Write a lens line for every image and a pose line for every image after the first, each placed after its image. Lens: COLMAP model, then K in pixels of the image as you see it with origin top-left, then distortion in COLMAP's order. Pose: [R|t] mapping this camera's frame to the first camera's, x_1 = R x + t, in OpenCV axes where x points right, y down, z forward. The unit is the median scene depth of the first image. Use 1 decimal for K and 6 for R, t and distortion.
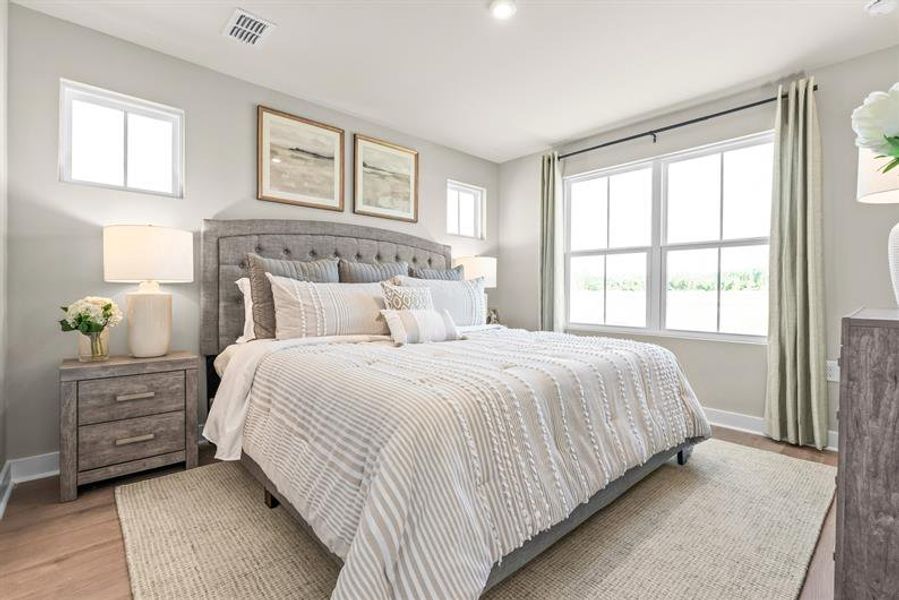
lens RADIAL K [[402.2, 0, 454.7], [0, 402.2, 301.1], [0, 0, 1]] dist [-0.006797, 0.000279]
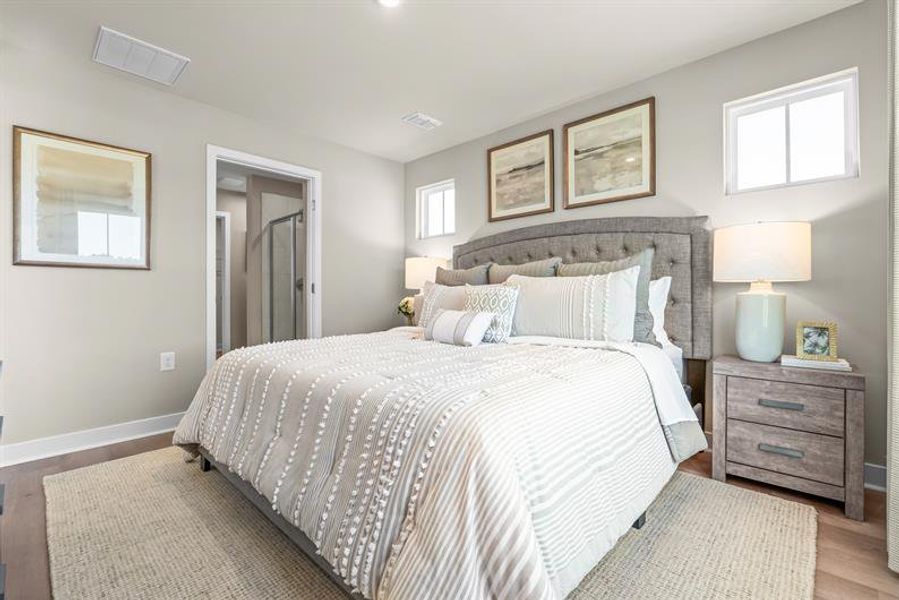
lens RADIAL K [[430.6, 0, 448.6], [0, 430.6, 290.3], [0, 0, 1]] dist [0.006370, 0.001189]
pose [[0.044250, -0.014688, -0.998913, 0.737912], [-0.014628, 0.999775, -0.015348, -0.009472], [0.998913, 0.015291, 0.044025, 0.680706]]
